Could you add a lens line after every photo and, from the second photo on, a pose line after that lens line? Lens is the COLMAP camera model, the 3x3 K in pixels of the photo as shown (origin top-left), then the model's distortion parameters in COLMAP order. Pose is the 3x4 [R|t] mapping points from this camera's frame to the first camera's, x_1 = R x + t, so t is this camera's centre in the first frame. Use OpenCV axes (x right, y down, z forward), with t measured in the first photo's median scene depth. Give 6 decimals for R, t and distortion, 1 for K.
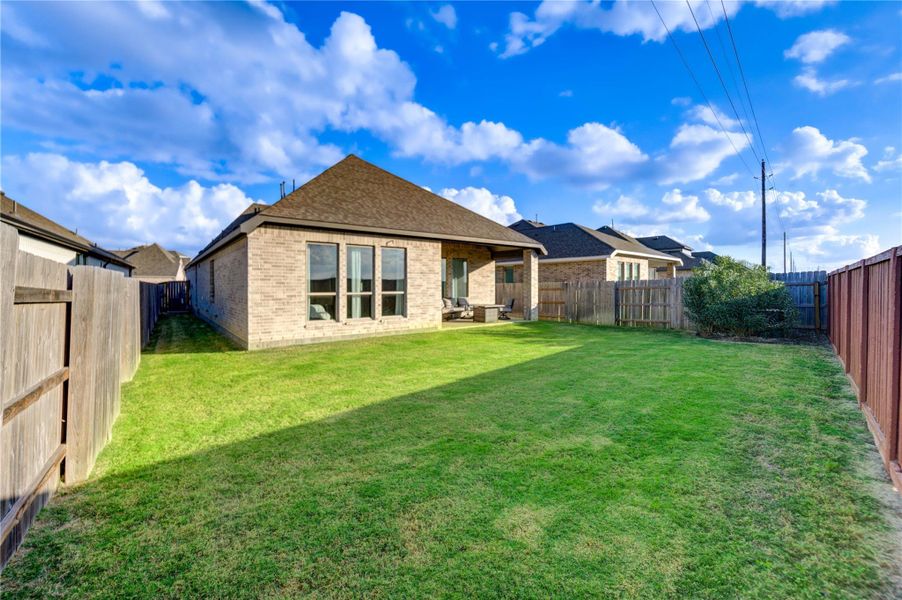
lens RADIAL K [[367.3, 0, 442.1], [0, 367.3, 289.3], [0, 0, 1]] dist [-0.002420, -0.000188]
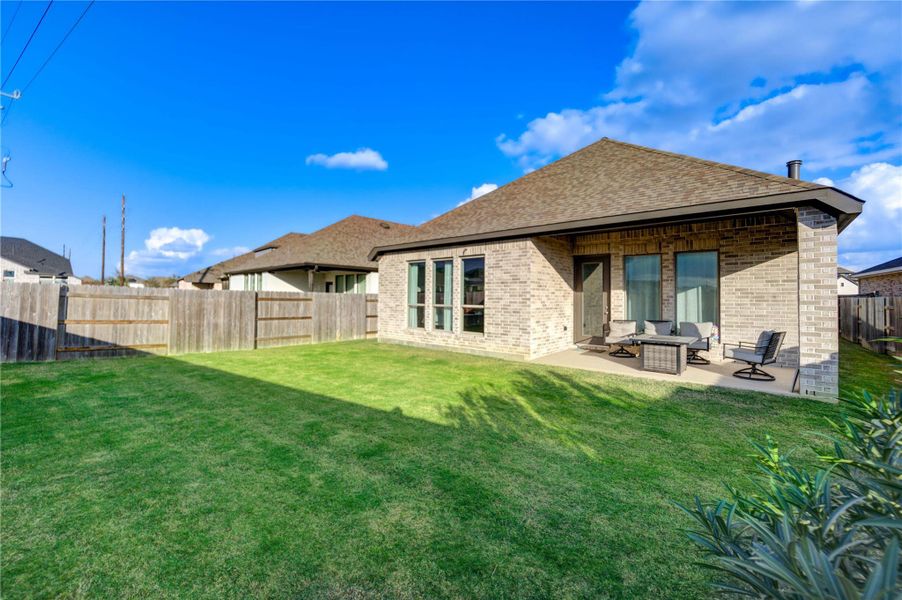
lens RADIAL K [[375.0, 0, 437.6], [0, 375.0, 289.6], [0, 0, 1]] dist [-0.004566, -0.000503]
pose [[0.168097, -0.017835, -0.985609, 0.731932], [-0.018454, 0.999604, -0.021236, -0.010129], [0.985598, 0.021759, 0.167702, 0.743059]]
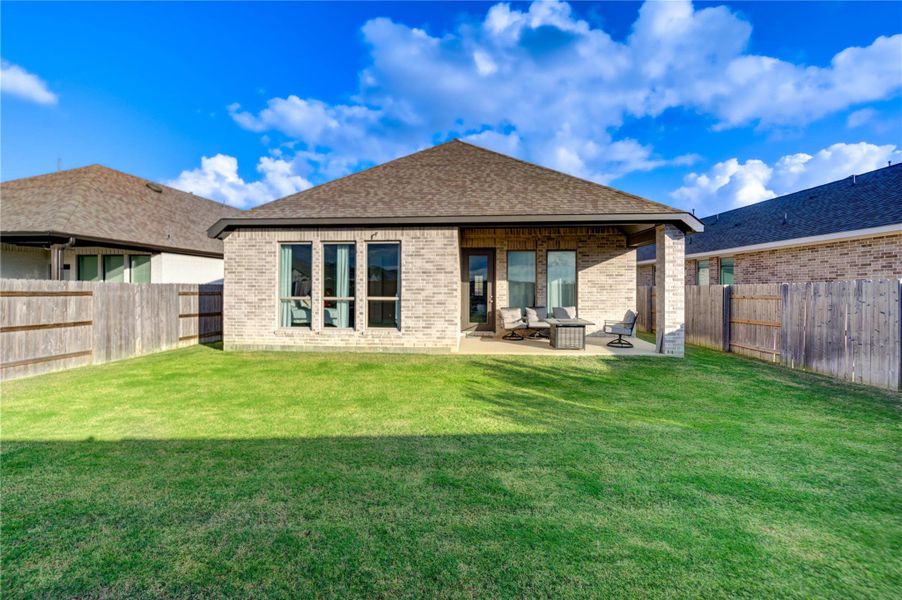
lens RADIAL K [[377.7, 0, 443.9], [0, 377.7, 284.0], [0, 0, 1]] dist [-0.008298, -0.000652]
pose [[0.739267, -0.004699, -0.673396, 0.494754], [-0.009784, 0.999795, -0.017718, -0.008078], [0.673341, 0.019687, 0.739070, 0.476197]]
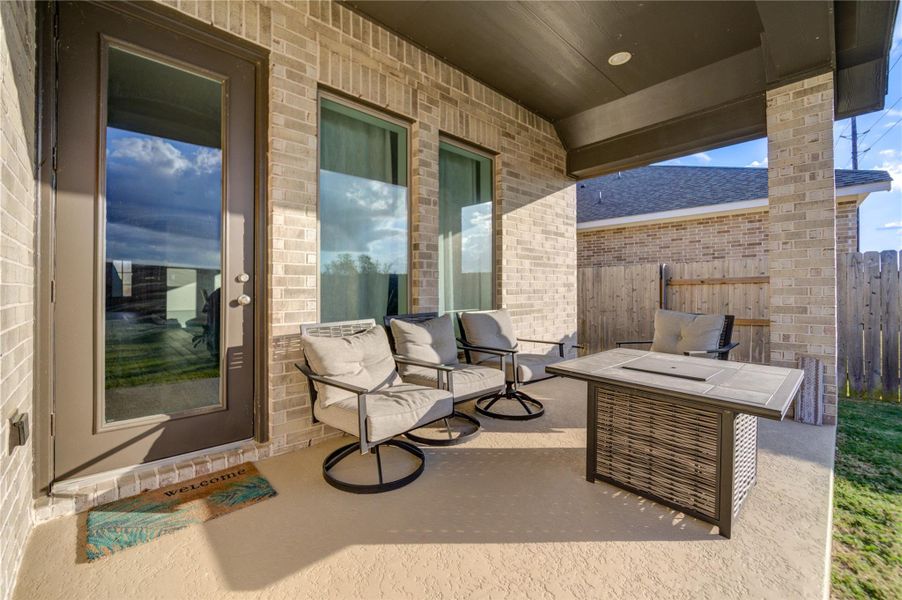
lens RADIAL K [[374.1, 0, 451.3], [0, 374.1, 289.2], [0, 0, 1]] dist [0.000719, -0.004567]
pose [[0.994604, -0.002675, 0.103713, 0.018499], [0.004351, 0.999864, -0.015934, 0.016662], [-0.103657, 0.016299, 0.994480, 1.068039]]
